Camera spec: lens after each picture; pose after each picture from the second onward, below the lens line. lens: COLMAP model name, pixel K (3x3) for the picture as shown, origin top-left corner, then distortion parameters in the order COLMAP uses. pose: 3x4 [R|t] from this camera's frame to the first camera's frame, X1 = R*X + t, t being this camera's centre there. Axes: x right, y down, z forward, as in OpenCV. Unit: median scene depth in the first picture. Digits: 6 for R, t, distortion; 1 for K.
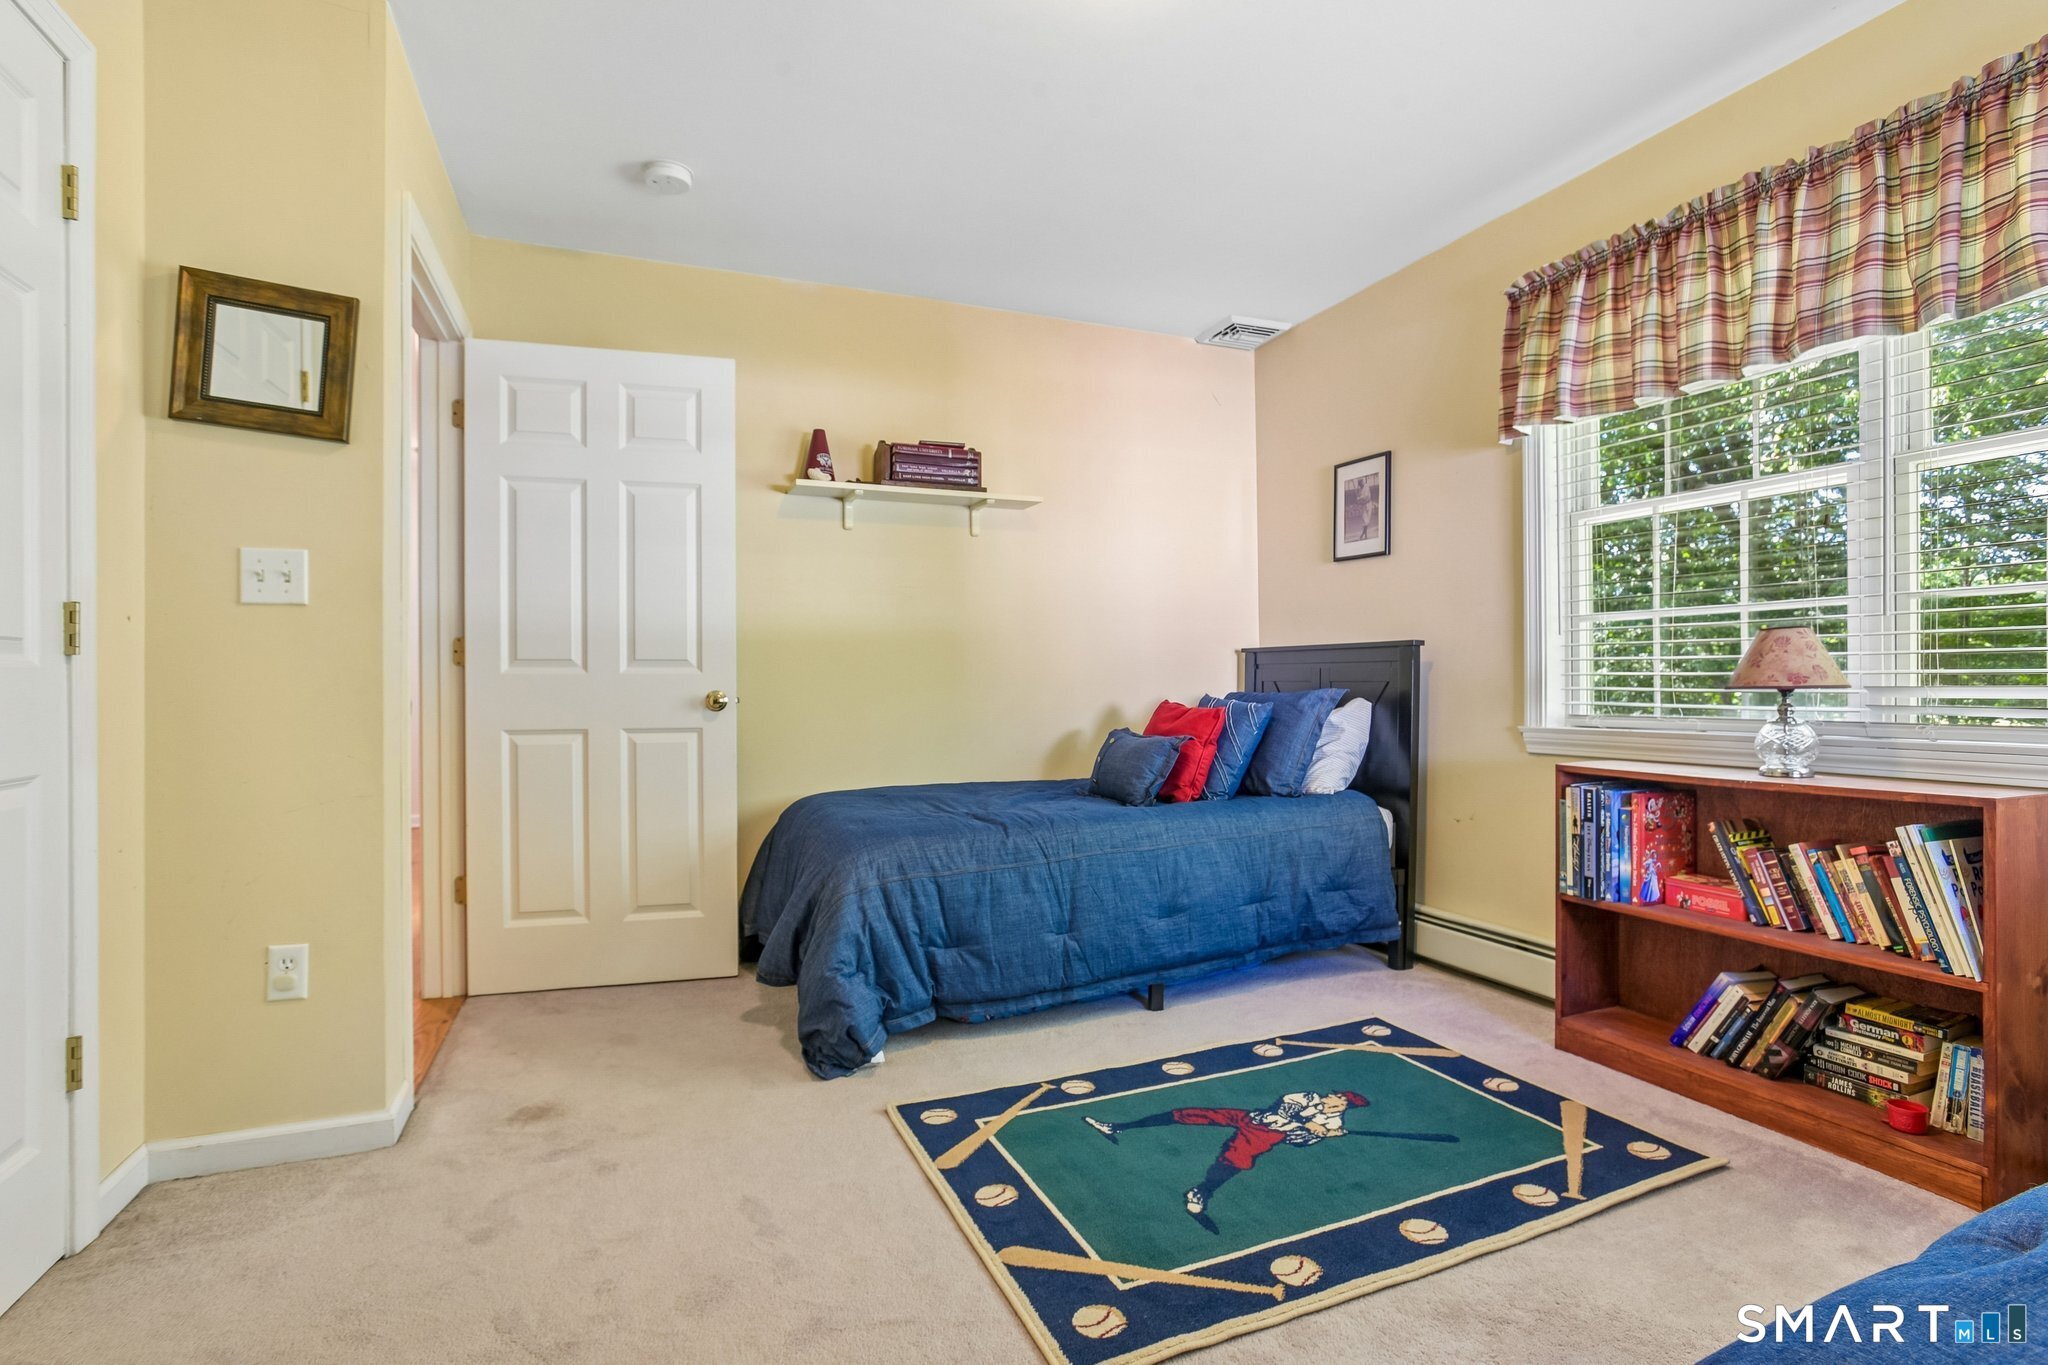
lens RADIAL K [[957.8, 0, 1033.4], [0, 957.8, 675.5], [0, 0, 1]] dist [-0.013079, 0.000593]
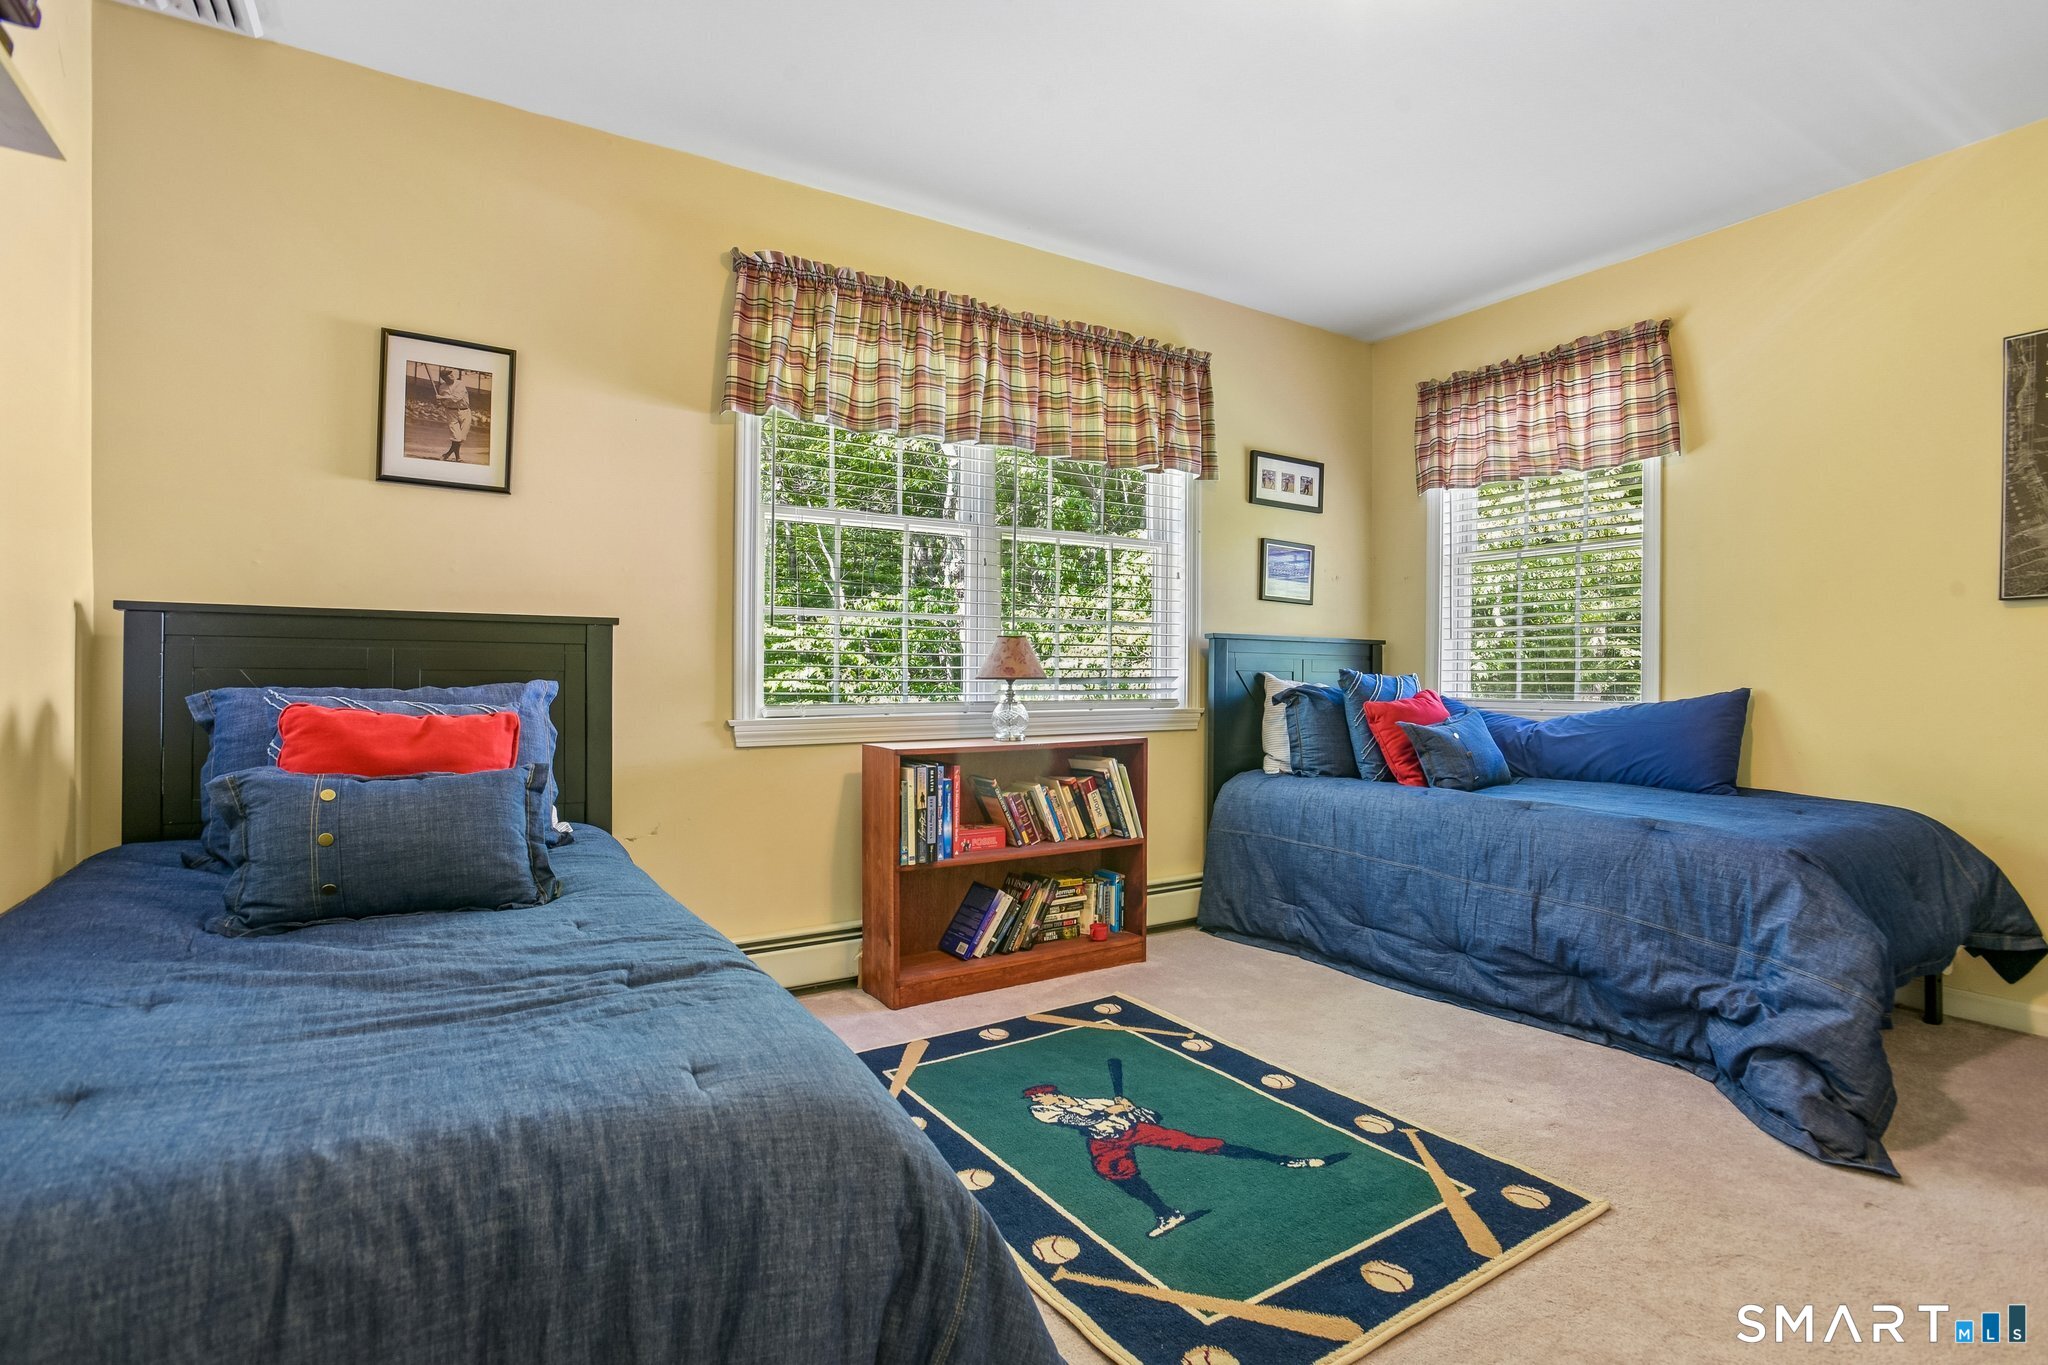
lens RADIAL K [[999.8, 0, 1030.9], [0, 999.8, 695.8], [0, 0, 1]] dist [-0.048616, 0.019703]
pose [[-0.161619, -0.009727, 0.986805, -0.688109], [-0.006397, 0.999941, 0.008809, 0.024939], [-0.986833, -0.004889, -0.161672, 1.198956]]
